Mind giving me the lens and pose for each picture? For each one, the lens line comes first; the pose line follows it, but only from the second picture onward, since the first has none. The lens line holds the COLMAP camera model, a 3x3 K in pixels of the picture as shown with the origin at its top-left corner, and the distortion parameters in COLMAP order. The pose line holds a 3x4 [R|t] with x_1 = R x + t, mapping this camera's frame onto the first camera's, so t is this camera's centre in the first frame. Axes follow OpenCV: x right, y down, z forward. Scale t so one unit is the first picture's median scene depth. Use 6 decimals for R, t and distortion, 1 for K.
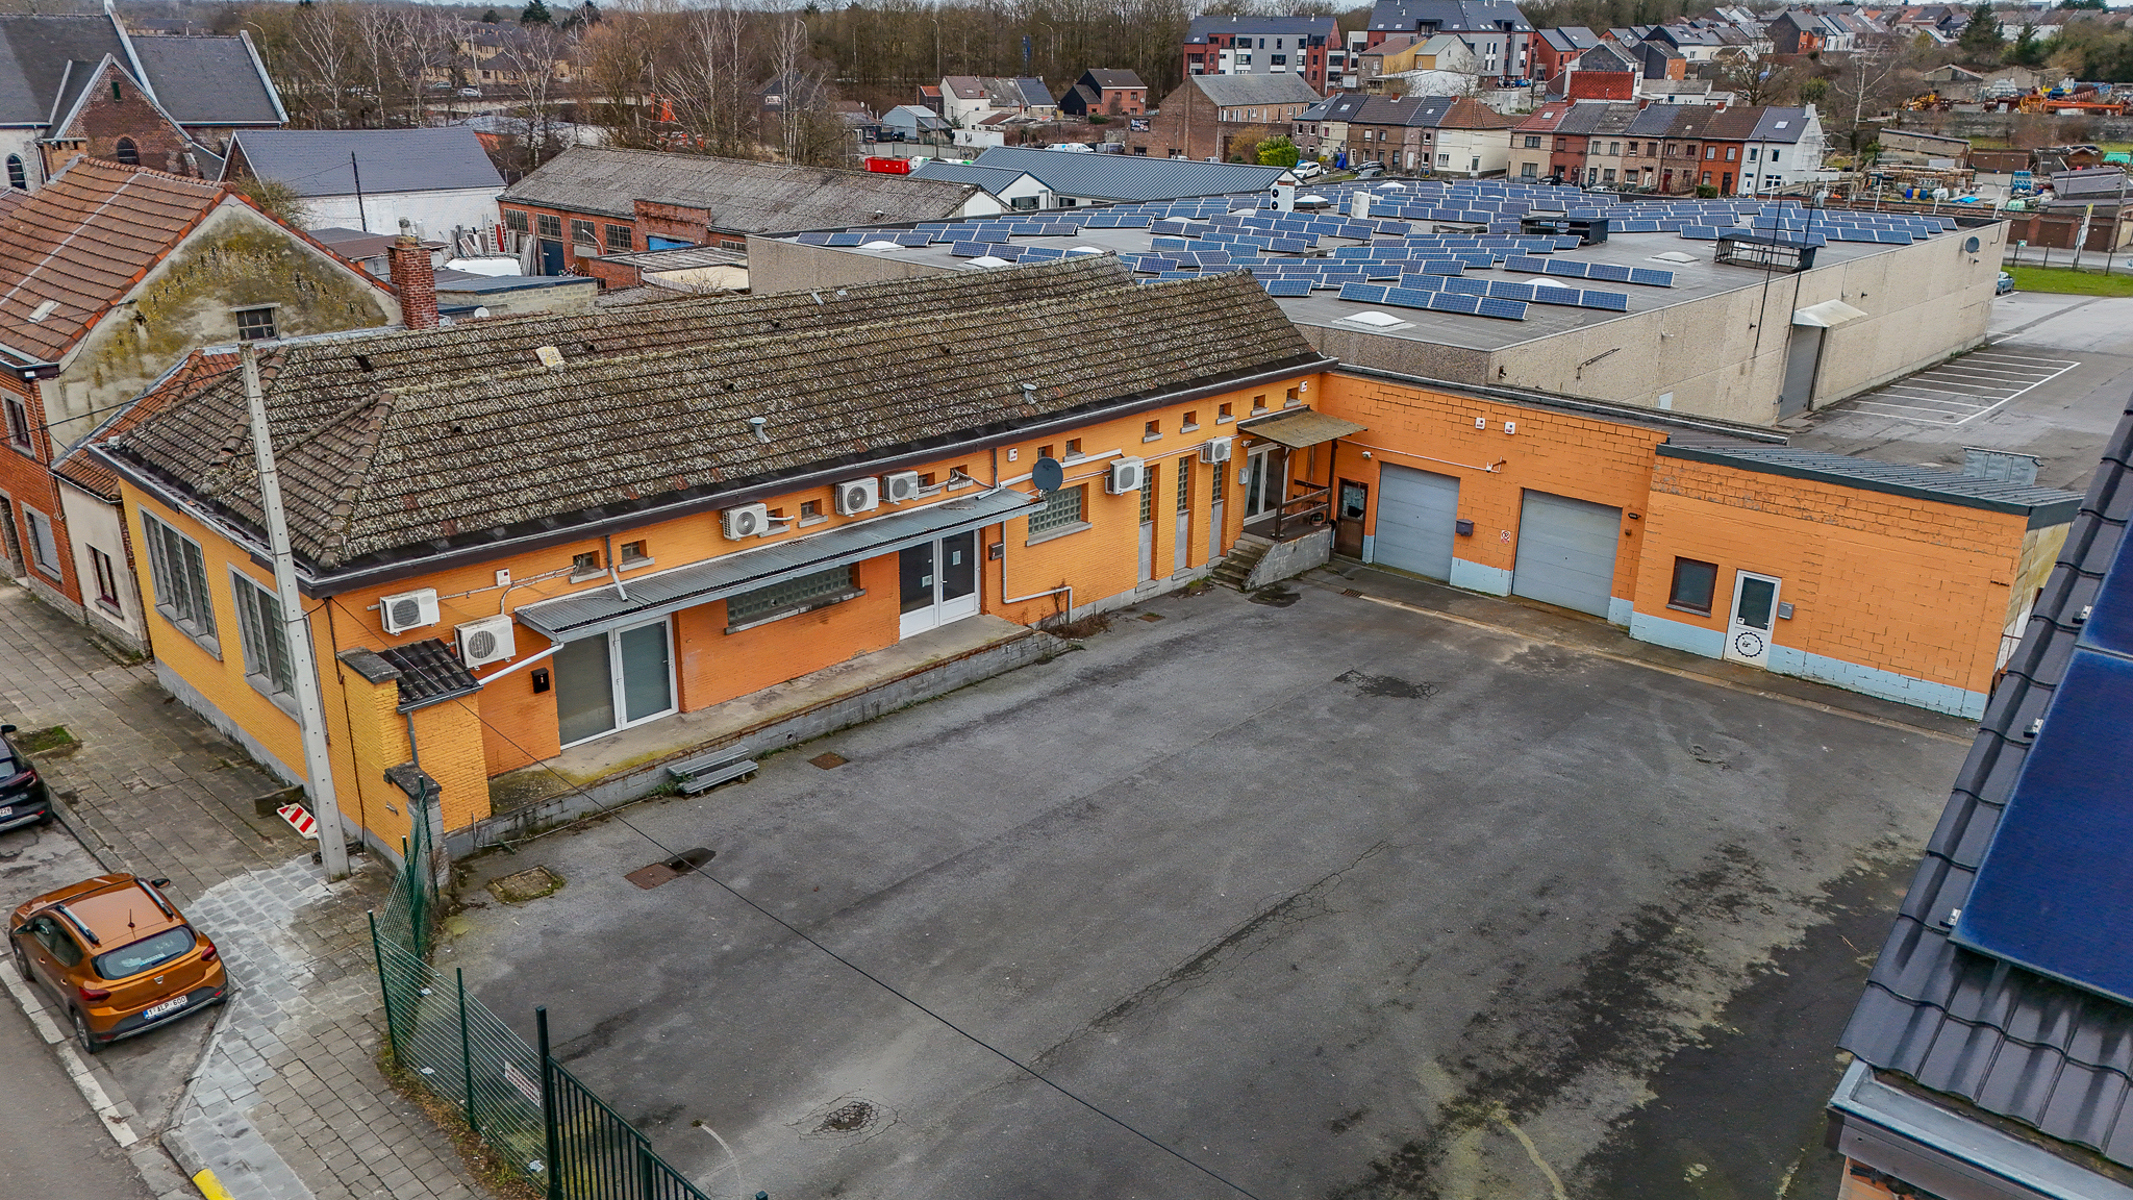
lens RADIAL K [[1556.3, 0, 1066.5], [0, 1556.3, 600.0], [0, 0, 1]] dist [0.078020, -0.074335]
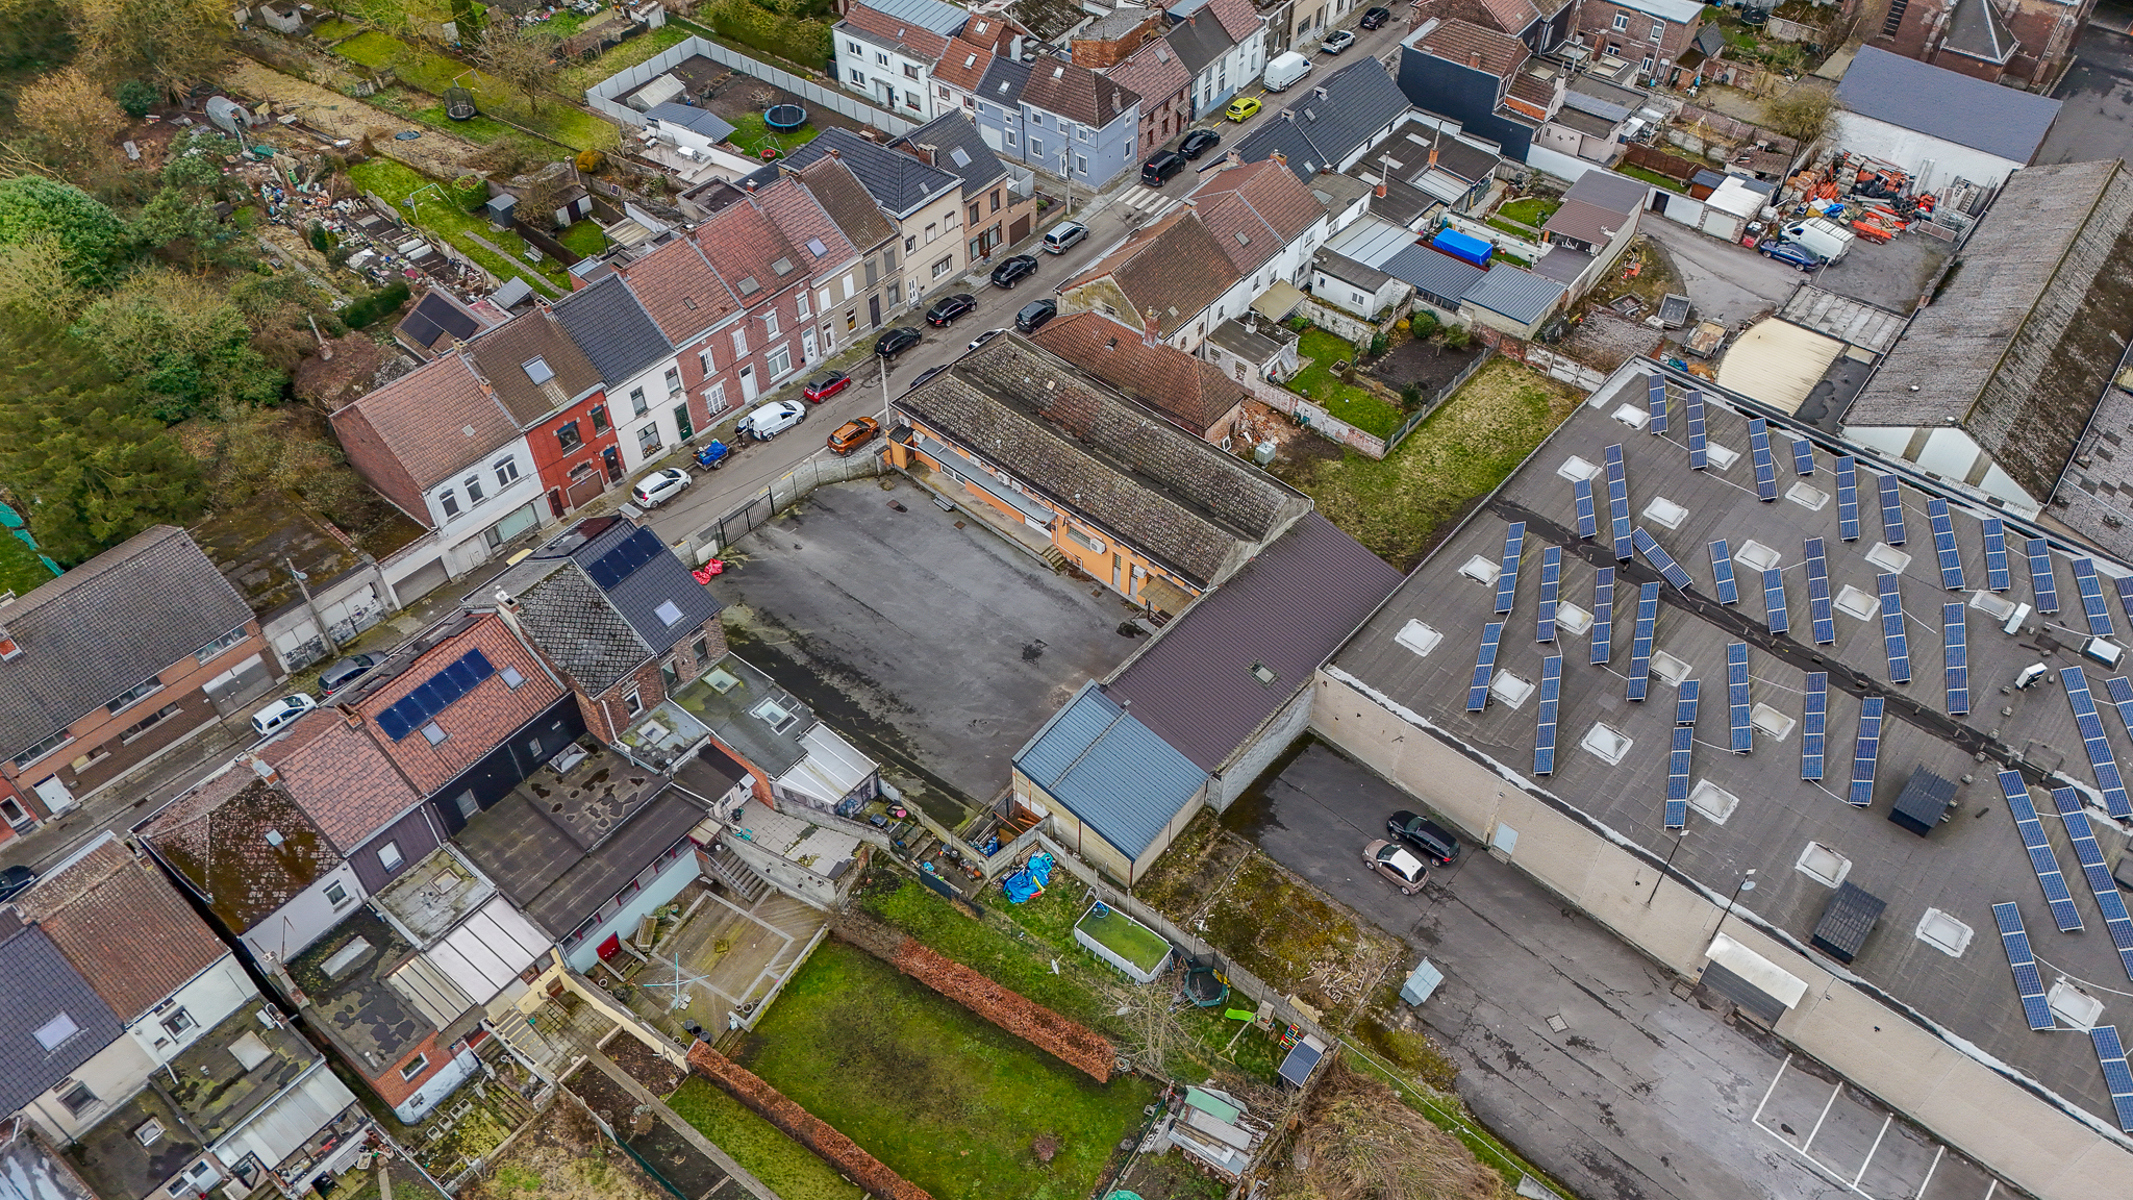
lens RADIAL K [[1556.3, 0, 1066.5], [0, 1556.3, 600.0], [0, 0, 1]] dist [0.078020, -0.074335]
pose [[0.050515, 0.716694, -0.695556, 2.118793], [-0.334147, 0.668437, 0.664483, -1.920868], [0.941166, 0.198852, 0.273247, 0.259639]]
